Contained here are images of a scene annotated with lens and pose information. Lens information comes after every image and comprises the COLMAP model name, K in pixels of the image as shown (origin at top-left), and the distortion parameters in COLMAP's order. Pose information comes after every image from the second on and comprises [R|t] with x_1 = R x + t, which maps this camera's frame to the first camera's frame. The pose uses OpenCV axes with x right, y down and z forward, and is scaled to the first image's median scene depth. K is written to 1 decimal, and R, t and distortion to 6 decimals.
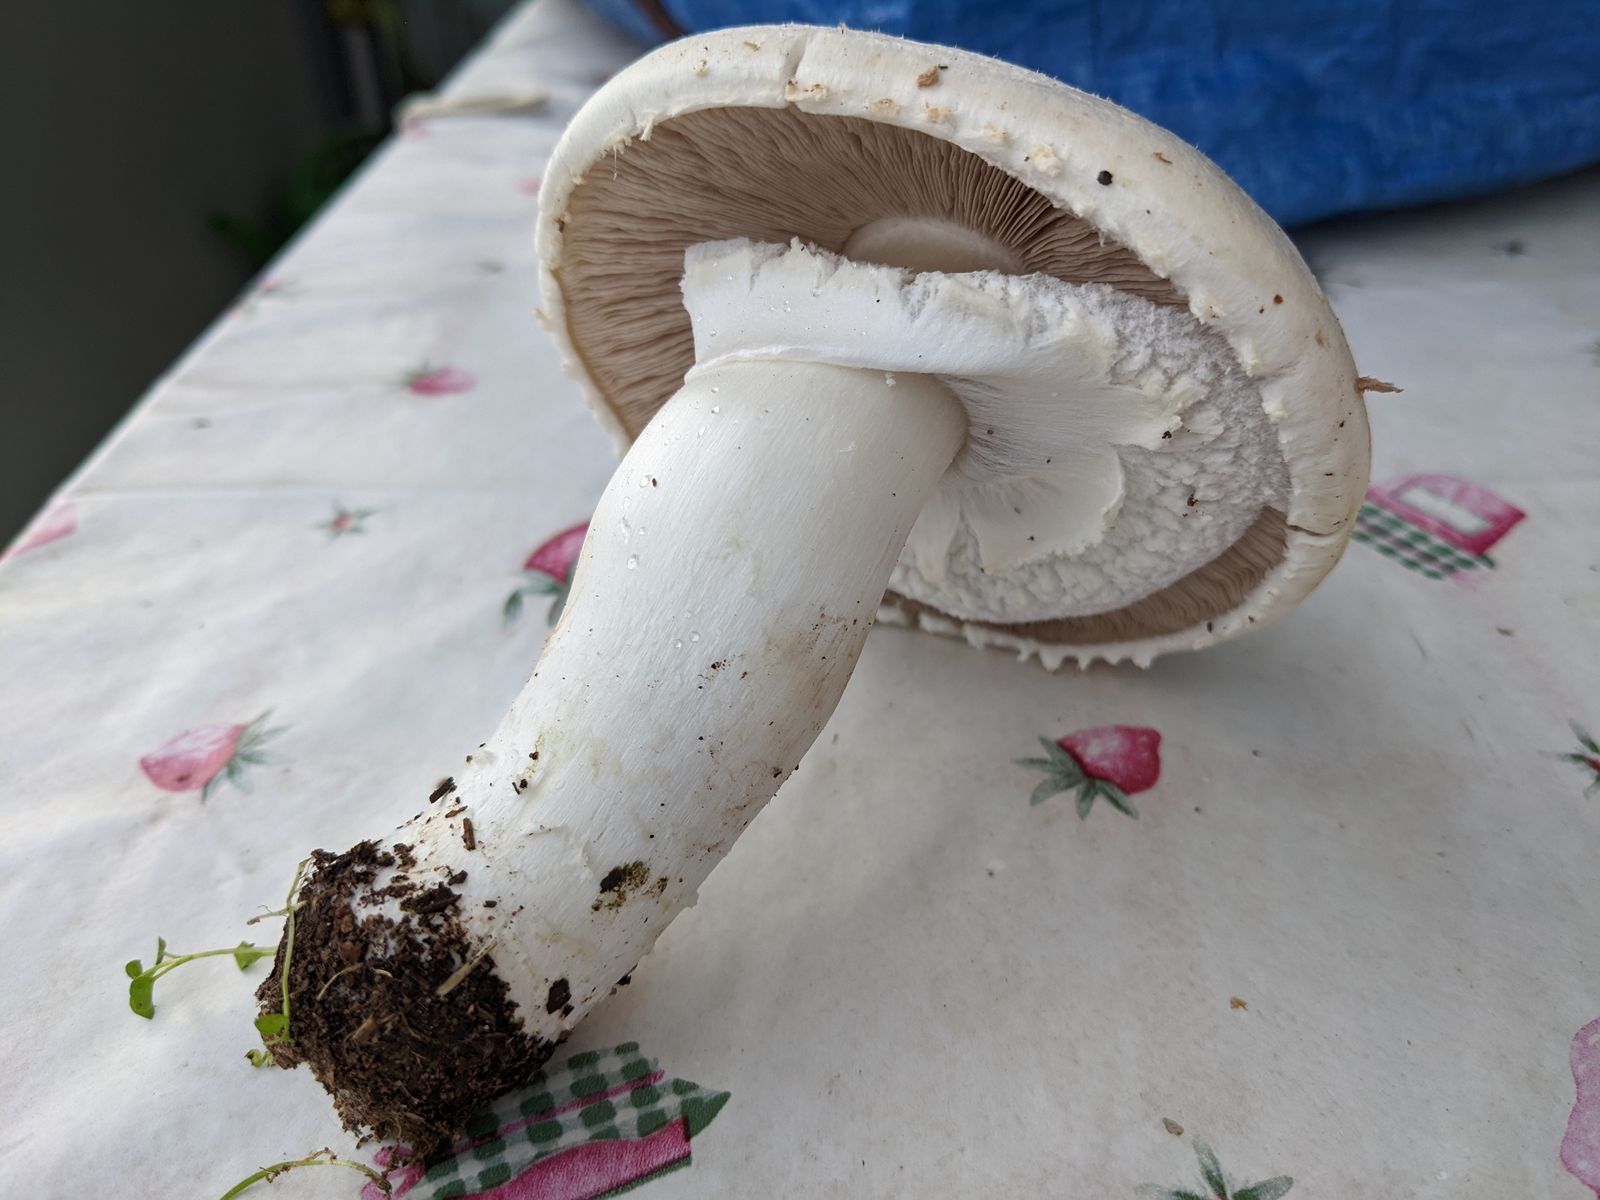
lens RADIAL K [[1310.8, 0, 797.3], [0, 1310.8, 597.6], [0, 0, 1]] dist [-0.007284, -0.014040]
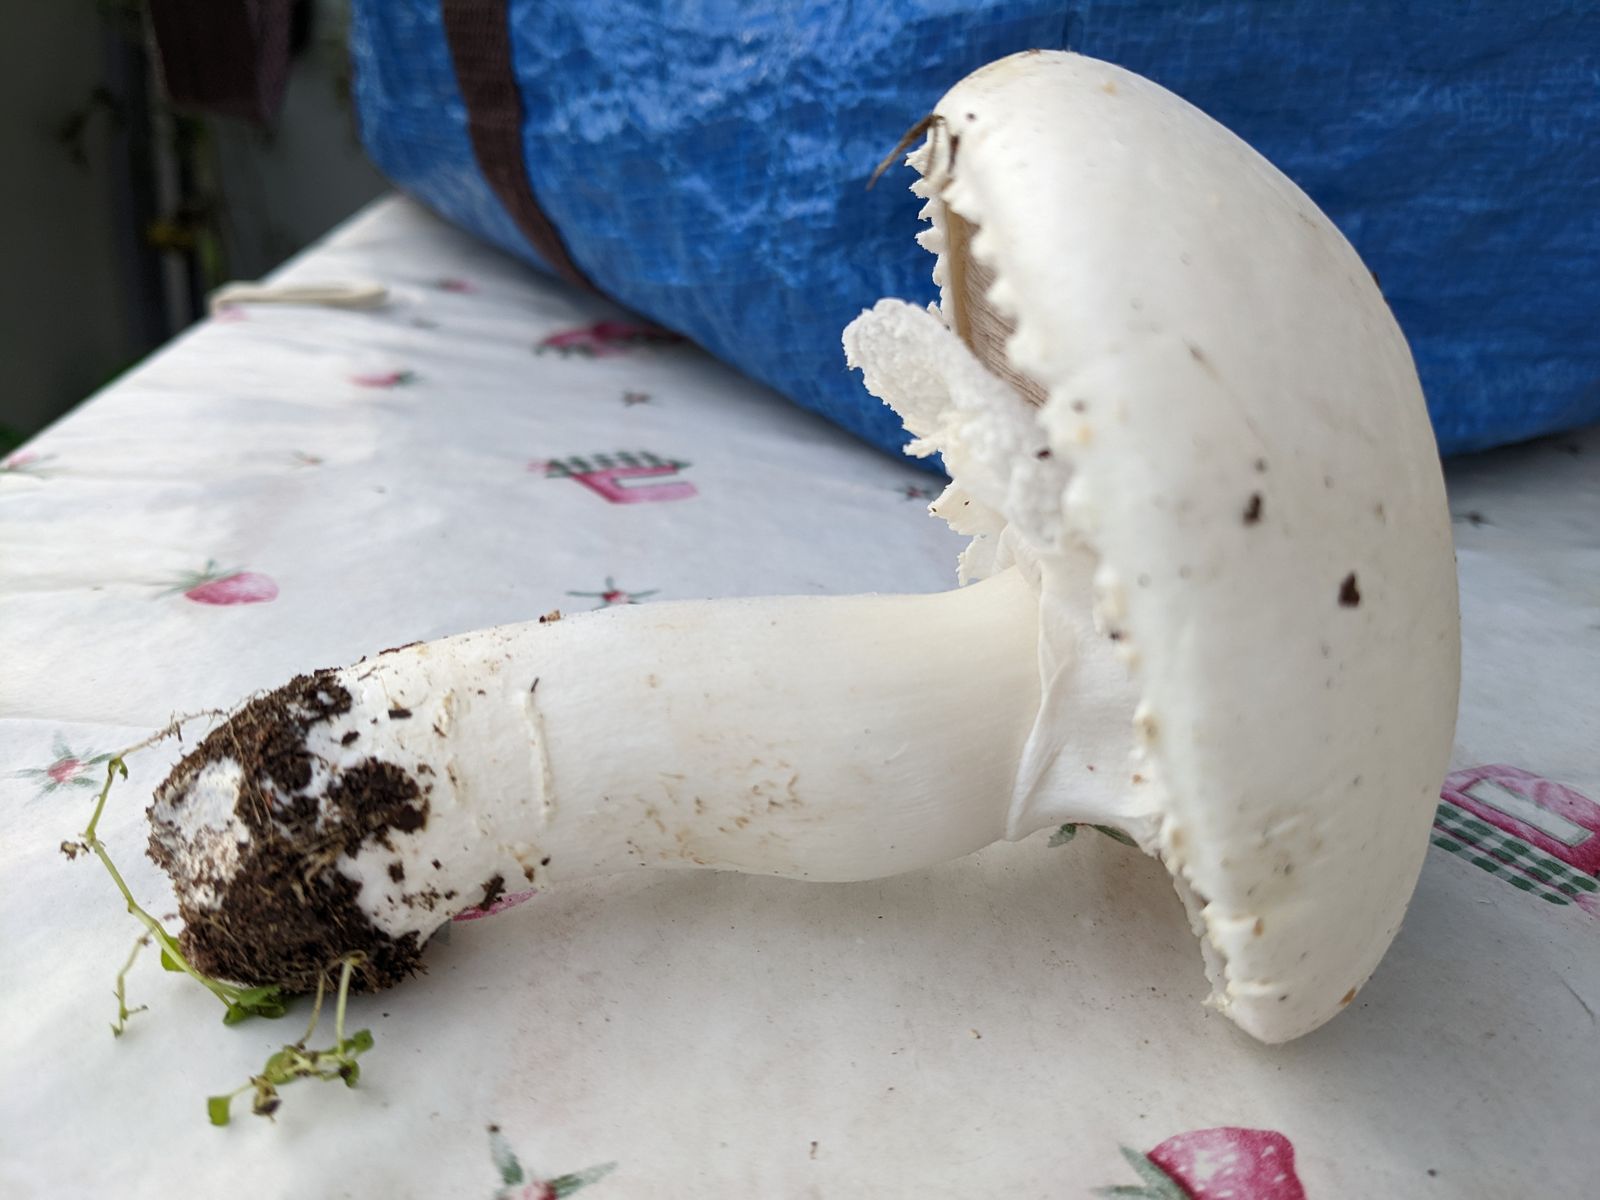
lens RADIAL K [[1310.8, 0, 787.2], [0, 1310.8, 602.1], [0, 0, 1]] dist [-0.007284, -0.014040]
pose [[0.987925, 0.058160, 0.143600, -0.059595], [-0.030587, 0.981840, -0.187229, -0.022766], [-0.151882, 0.180576, 0.971763, 0.204104]]
